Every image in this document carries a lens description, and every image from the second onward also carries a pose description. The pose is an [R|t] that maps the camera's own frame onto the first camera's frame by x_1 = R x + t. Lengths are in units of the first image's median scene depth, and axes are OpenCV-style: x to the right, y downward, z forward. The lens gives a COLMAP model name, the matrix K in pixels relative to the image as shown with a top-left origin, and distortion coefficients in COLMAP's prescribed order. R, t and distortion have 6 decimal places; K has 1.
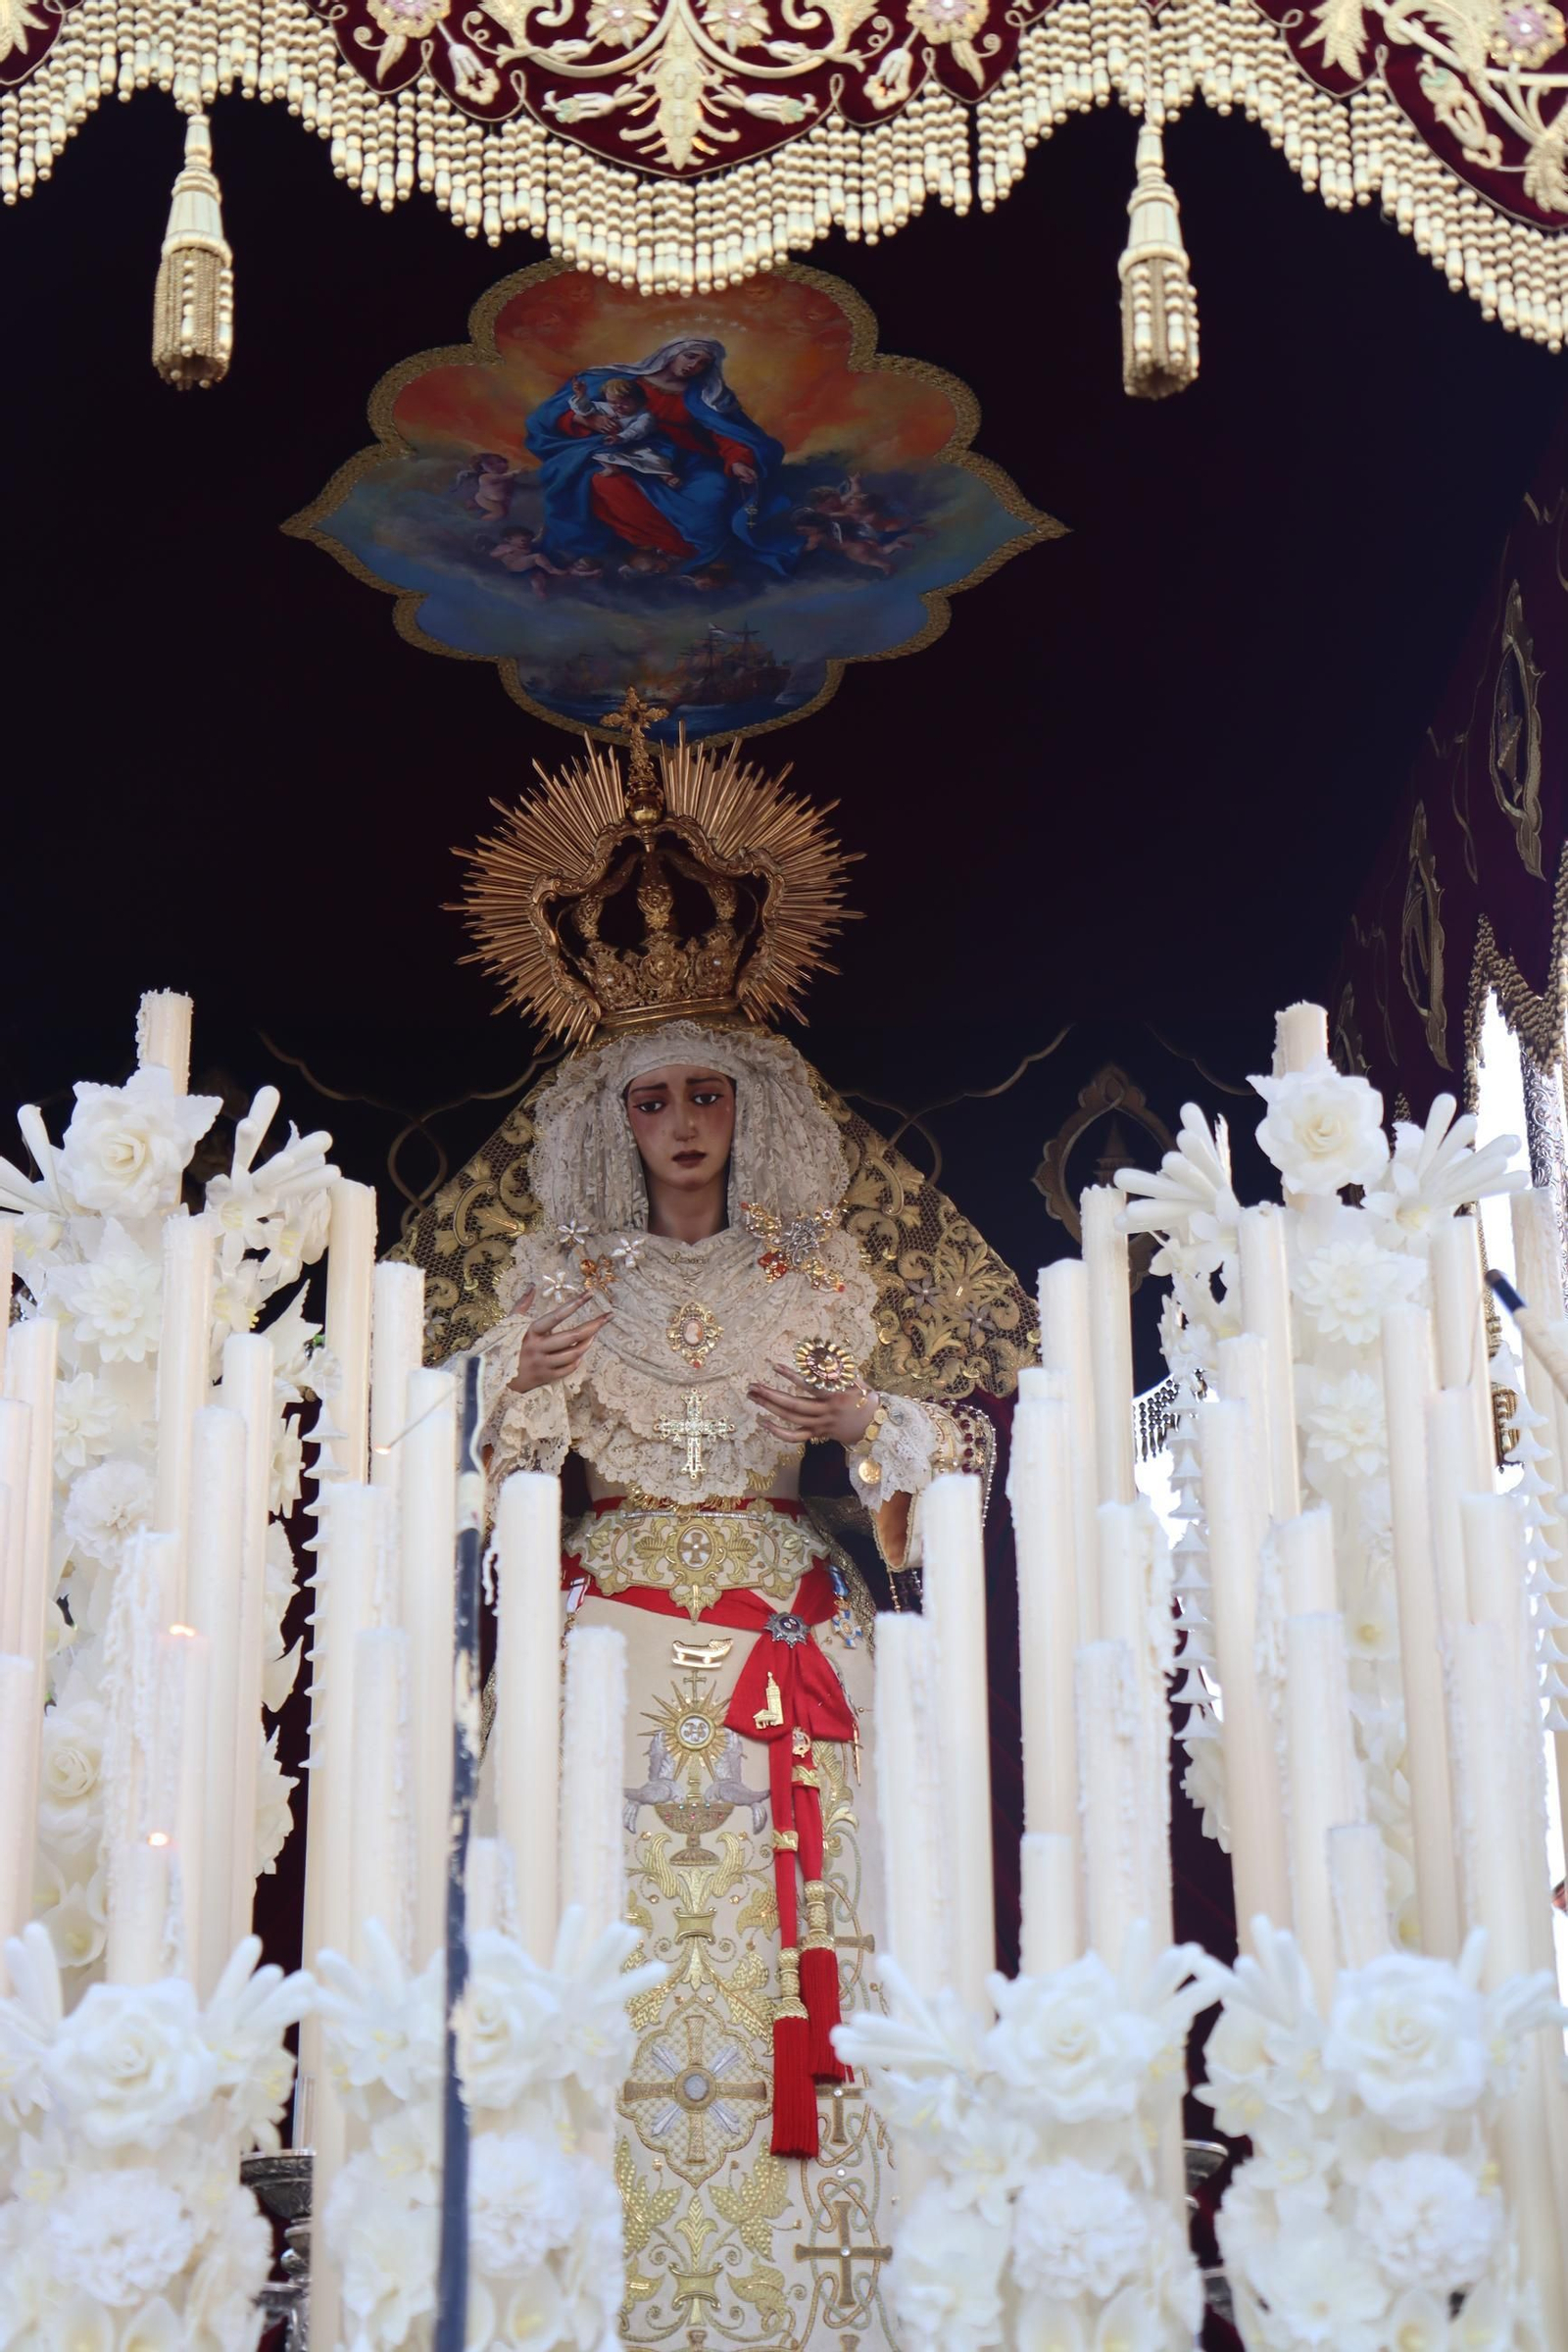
lens RADIAL K [[4090.8, 0, 780.0], [0, 4090.8, 1250.2], [0, 0, 1]] dist [0.012151, 1.730491]
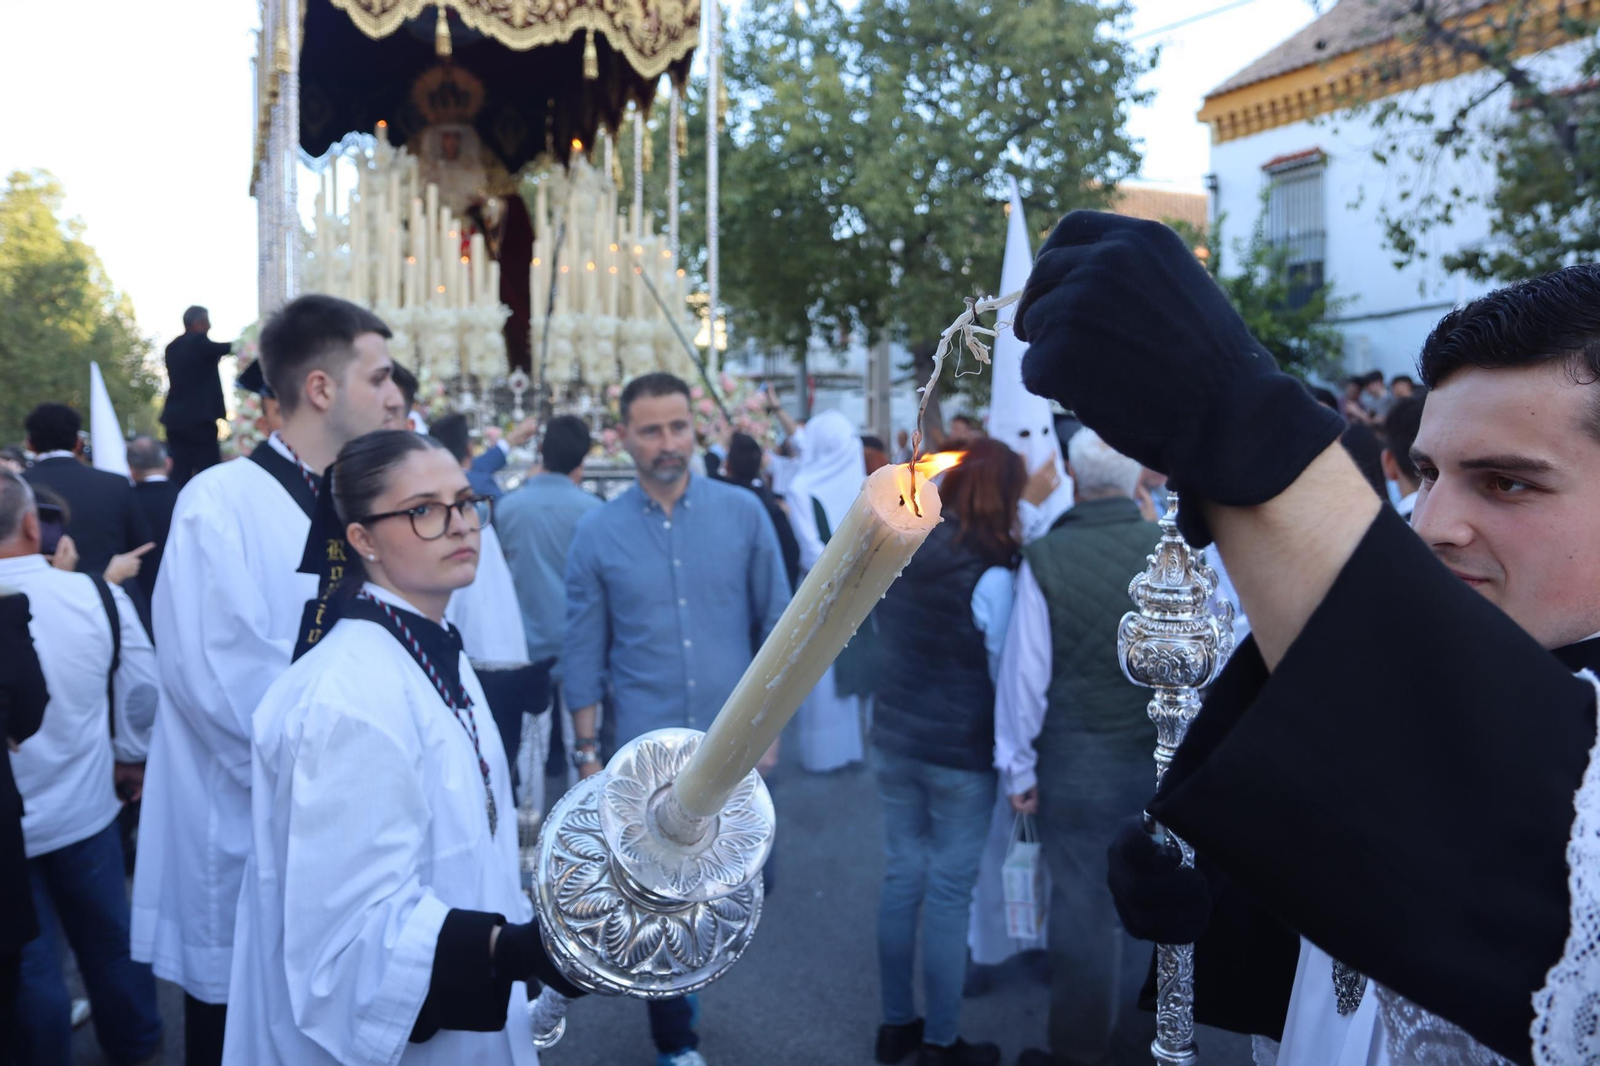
lens RADIAL K [[1440.8, 0, 800.0], [0, 1440.8, 533.0], [0, 0, 1]] dist [0.020847, 0.004122]
pose [[0.905507, -0.002490, 0.424324, -0.570530], [-0.149170, 0.934288, 0.323812, -0.318331], [-0.397247, -0.356510, 0.845633, -1.312168]]
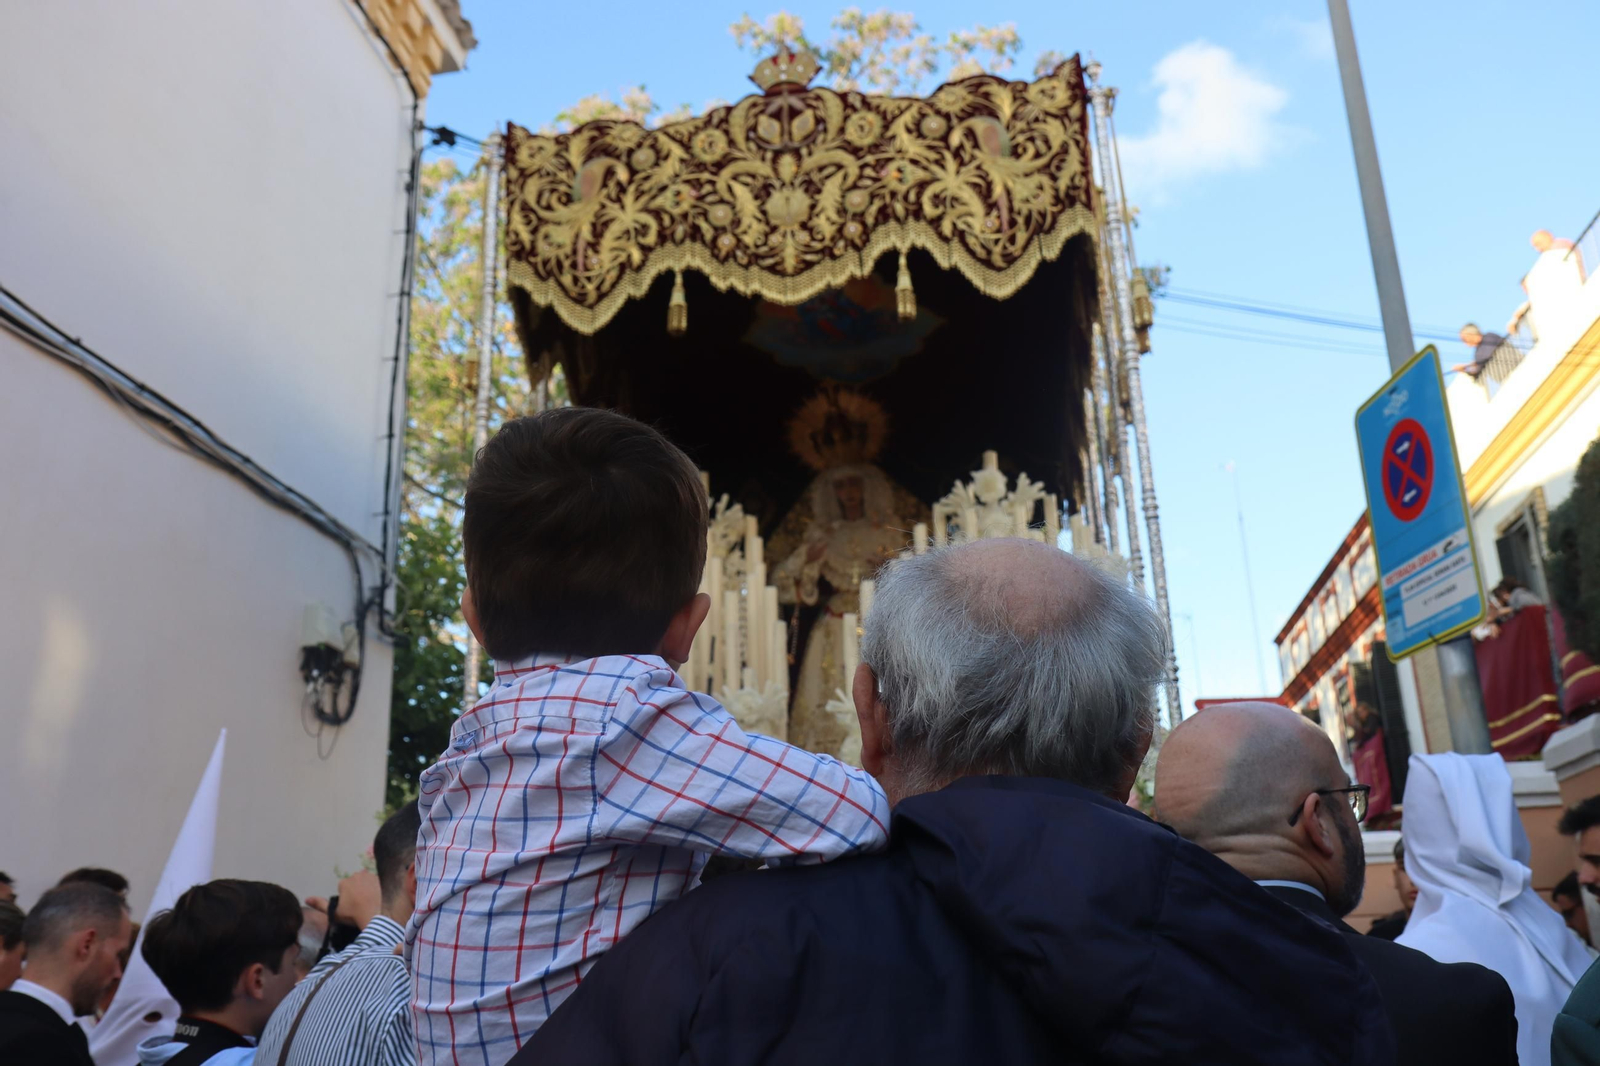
lens RADIAL K [[1440.8, 0, 800.0], [0, 1440.8, 533.0], [0, 0, 1]] dist [0.020847, 0.004122]
pose [[0.983409, -0.066185, -0.168895, 0.213628], [0.069888, 0.997426, 0.016065, -0.022604], [0.167397, -0.027602, 0.985503, -0.445728]]
